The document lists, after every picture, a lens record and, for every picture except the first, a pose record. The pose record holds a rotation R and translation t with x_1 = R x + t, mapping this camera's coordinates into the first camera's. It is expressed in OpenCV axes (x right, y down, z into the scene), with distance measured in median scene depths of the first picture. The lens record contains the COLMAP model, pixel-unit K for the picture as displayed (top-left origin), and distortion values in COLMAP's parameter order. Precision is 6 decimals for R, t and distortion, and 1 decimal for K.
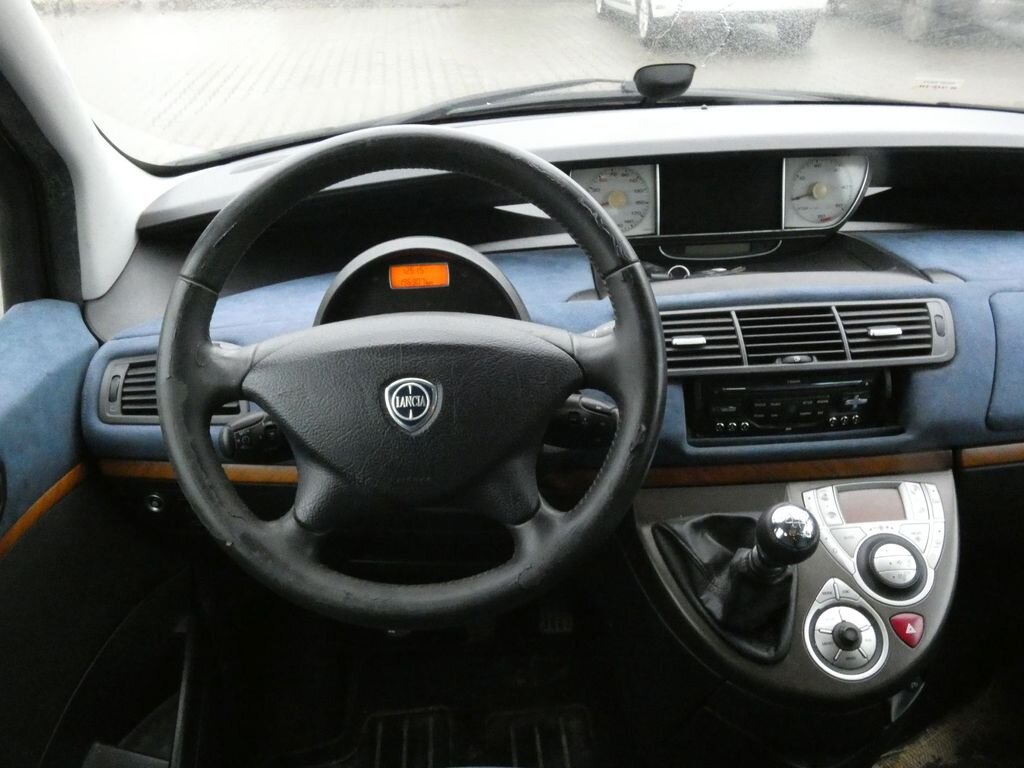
lens RADIAL K [[947.4, 0, 512.3], [0, 947.4, 386.4], [0, 0, 1]] dist [-0.003765, 0.000000]
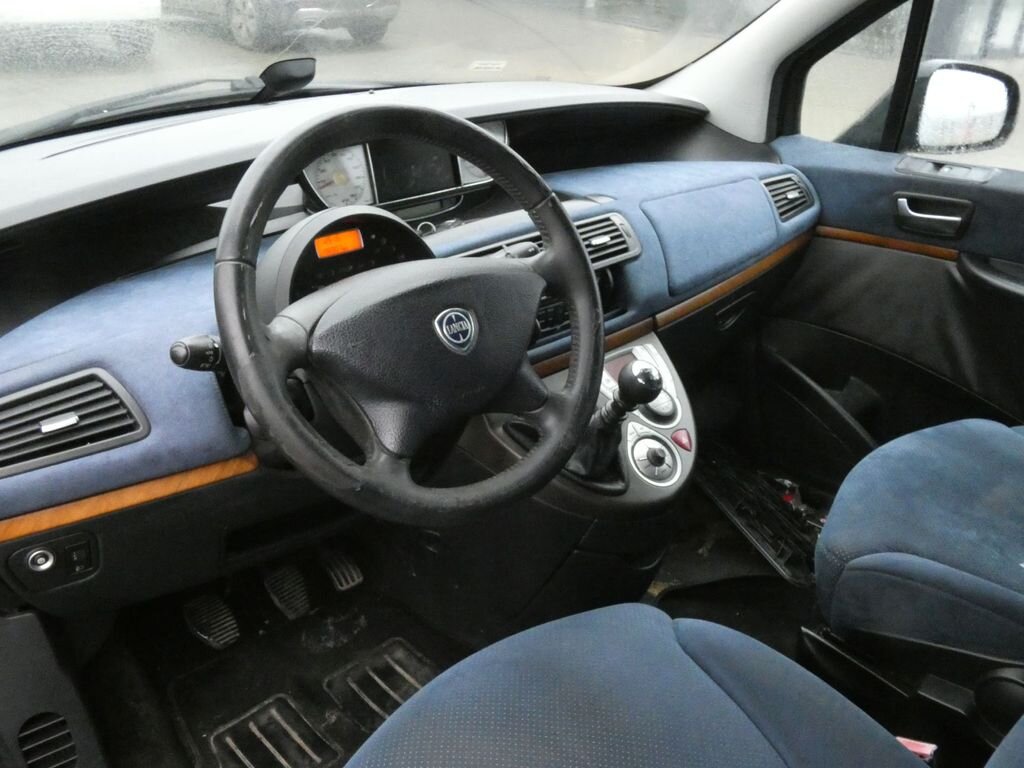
lens RADIAL K [[947.4, 0, 512.9], [0, 947.4, 382.7], [0, 0, 1]] dist [-0.003765, 0.000000]
pose [[0.775857, -0.245007, 0.581392, -0.534812], [0.253363, 0.964941, 0.068531, 0.013362], [-0.577800, 0.094133, 0.810732, 0.001882]]
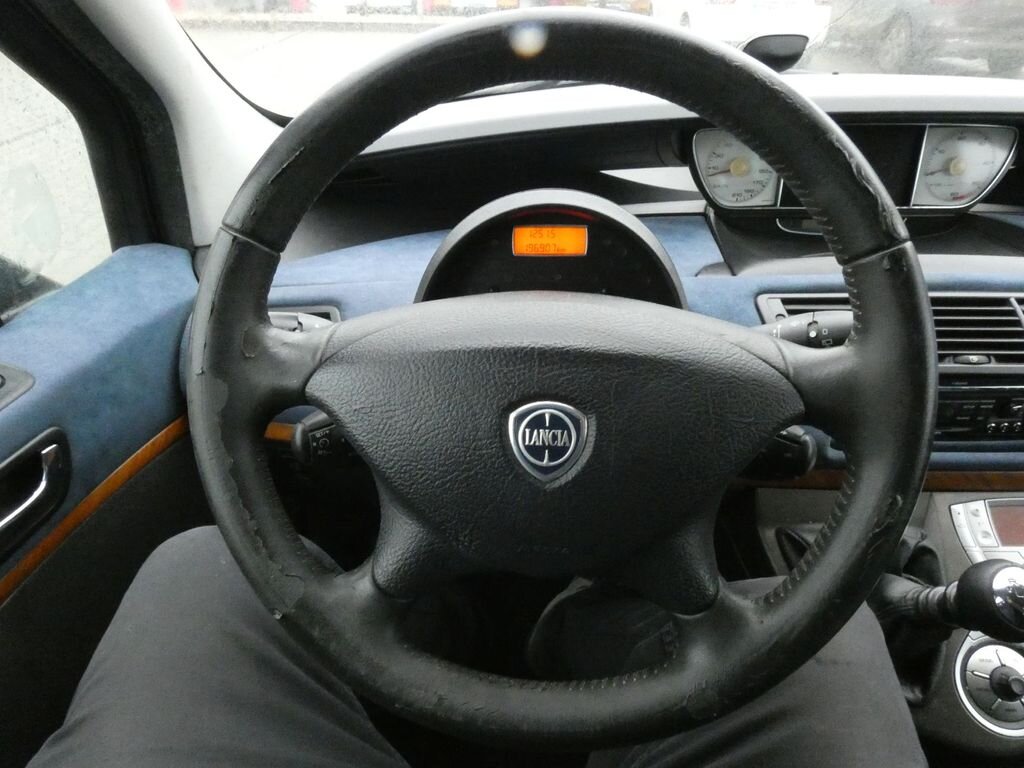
lens RADIAL K [[615.8, 0, 519.6], [0, 615.8, 386.1], [0, 0, 1]] dist [0.010096, -0.007068]
pose [[0.995788, 0.065211, -0.064445, -0.070864], [-0.056779, 0.990534, 0.124971, -0.050765], [0.071985, -0.120786, 0.990065, 0.405833]]
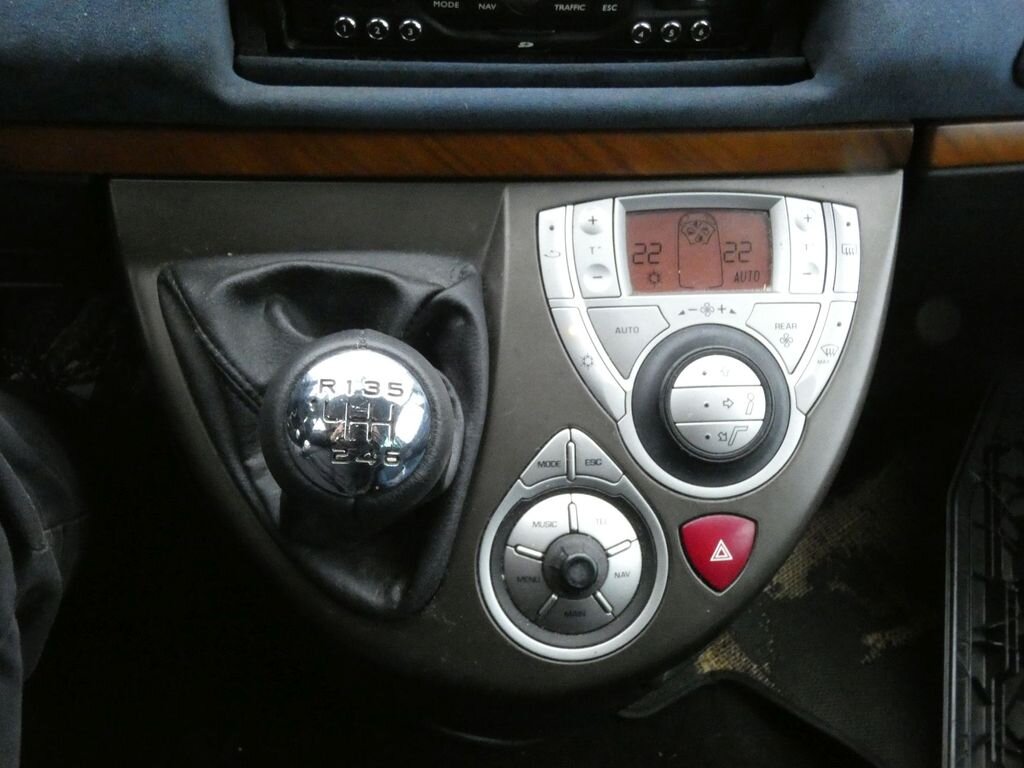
lens RADIAL K [[1035.0, 0, 504.9], [0, 1035.0, 380.1], [0, 0, 1]] dist [-0.012204, 0.000000]
pose [[0.995142, 0.044131, 0.088007, 0.257266], [-0.077801, 0.900284, 0.428294, -0.012767], [-0.060330, -0.433060, 0.899344, 0.569988]]
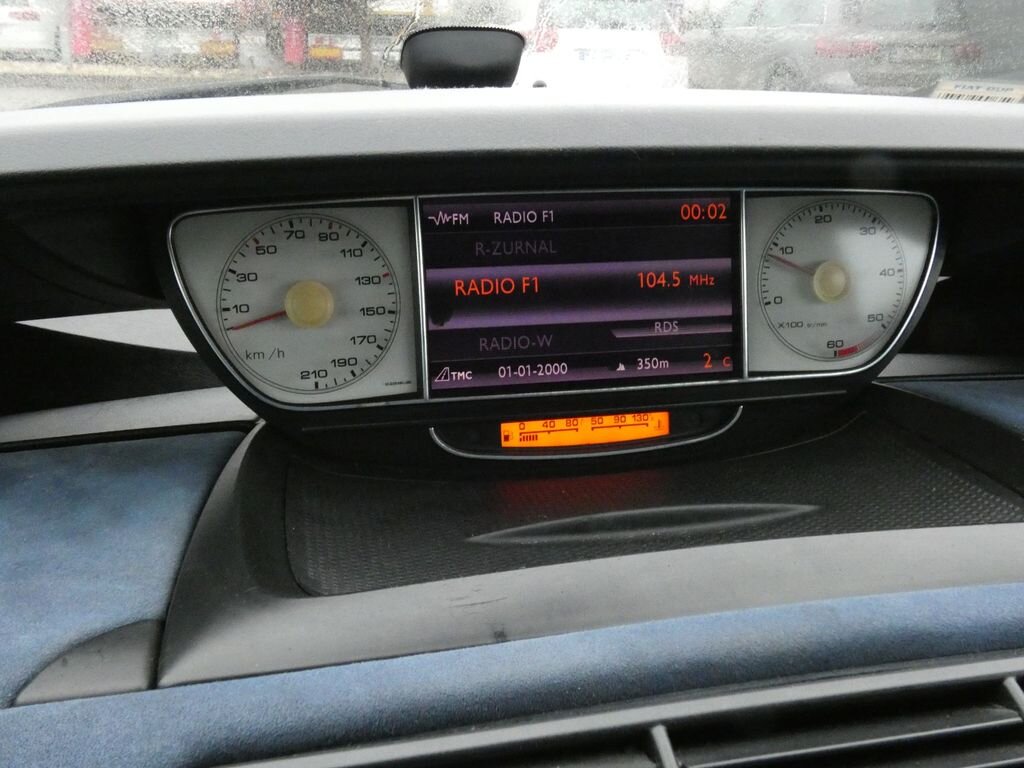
lens RADIAL K [[1035.0, 0, 511.0], [0, 1035.0, 389.2], [0, 0, 1]] dist [-0.012204, 0.000000]
pose [[0.989050, -0.013163, 0.146996, 0.156202], [0.030726, 0.992555, -0.117855, -0.140269], [-0.144350, 0.121081, 0.982091, 0.732881]]
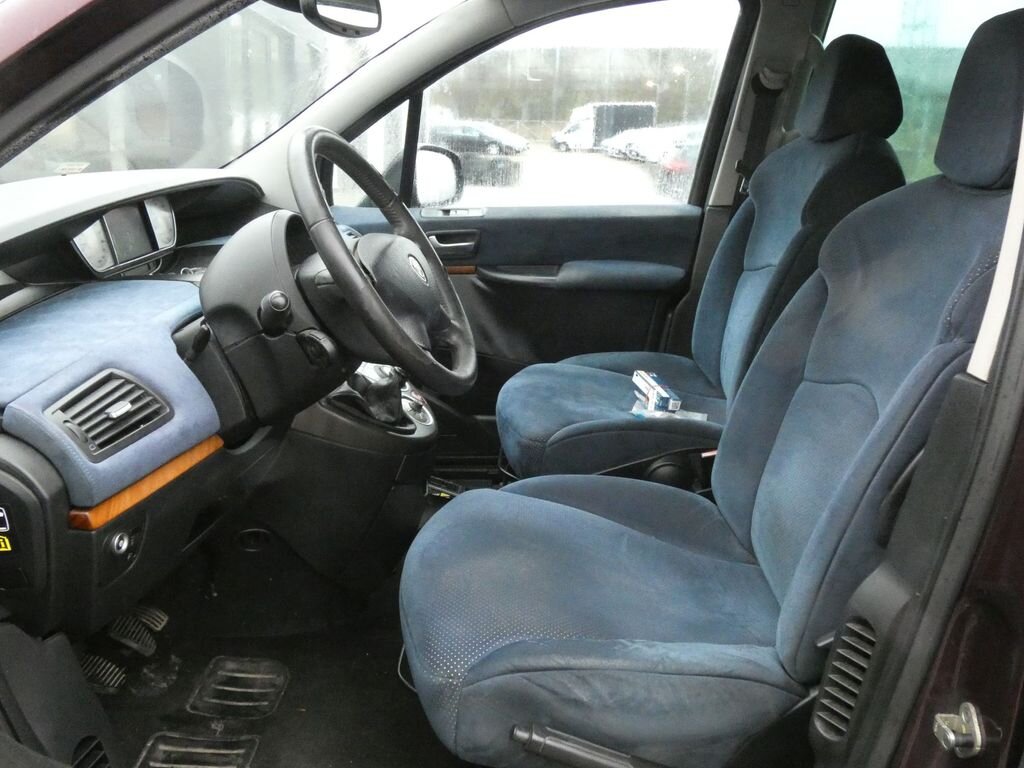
lens RADIAL K [[947.4, 0, 516.4], [0, 947.4, 377.4], [0, 0, 1]] dist [-0.003765, 0.000000]
pose [[0.120113, -0.248227, 0.961226, -1.277636], [0.431825, 0.884905, 0.174557, -0.022203], [-0.893924, 0.394115, 0.213479, 0.383690]]
